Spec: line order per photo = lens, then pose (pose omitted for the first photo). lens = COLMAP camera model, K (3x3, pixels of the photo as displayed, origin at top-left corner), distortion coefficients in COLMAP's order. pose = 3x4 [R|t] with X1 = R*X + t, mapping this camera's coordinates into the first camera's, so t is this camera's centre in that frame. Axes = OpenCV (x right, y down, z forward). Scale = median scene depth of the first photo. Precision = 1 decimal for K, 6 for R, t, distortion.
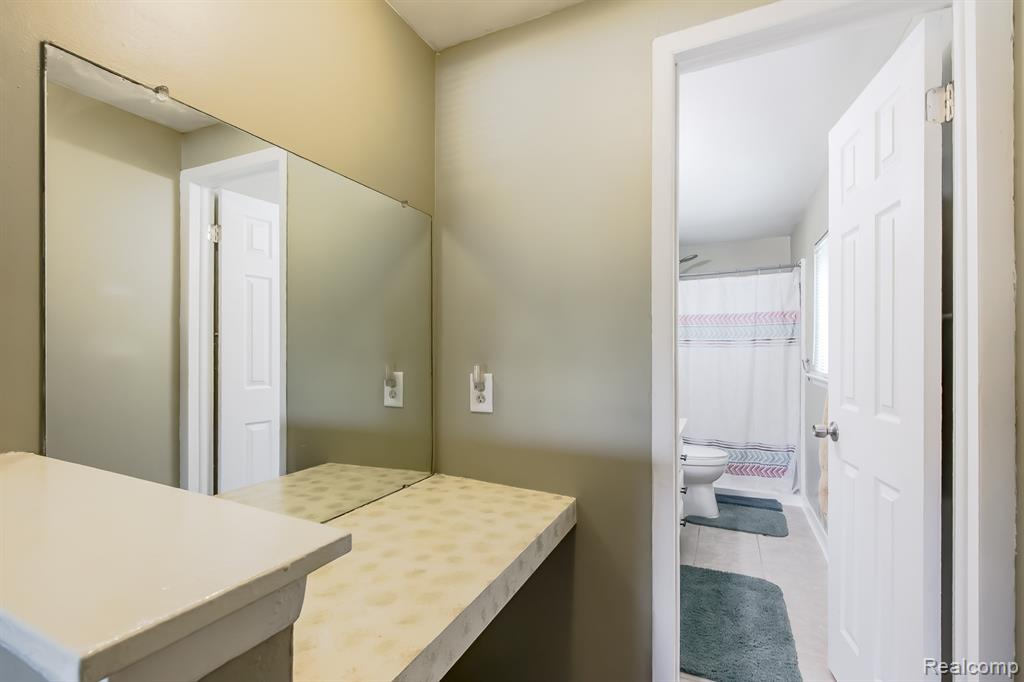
lens RADIAL K [[448.5, 0, 497.8], [0, 448.5, 348.9], [0, 0, 1]] dist [0.003287, -0.000088]
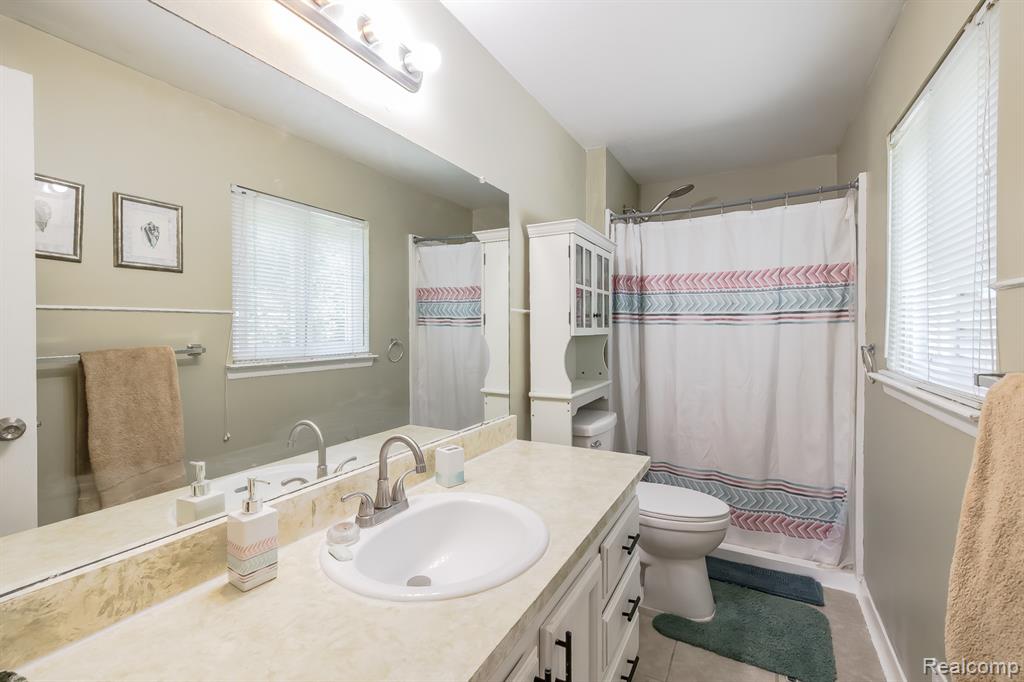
lens RADIAL K [[448.5, 0, 524.6], [0, 448.5, 331.6], [0, 0, 1]] dist [0.003287, -0.000088]
pose [[0.999908, -0.001034, -0.013500, 0.242280], [0.001215, 0.999910, 0.013398, -0.003601], [0.013485, -0.013413, 0.999819, 0.397334]]
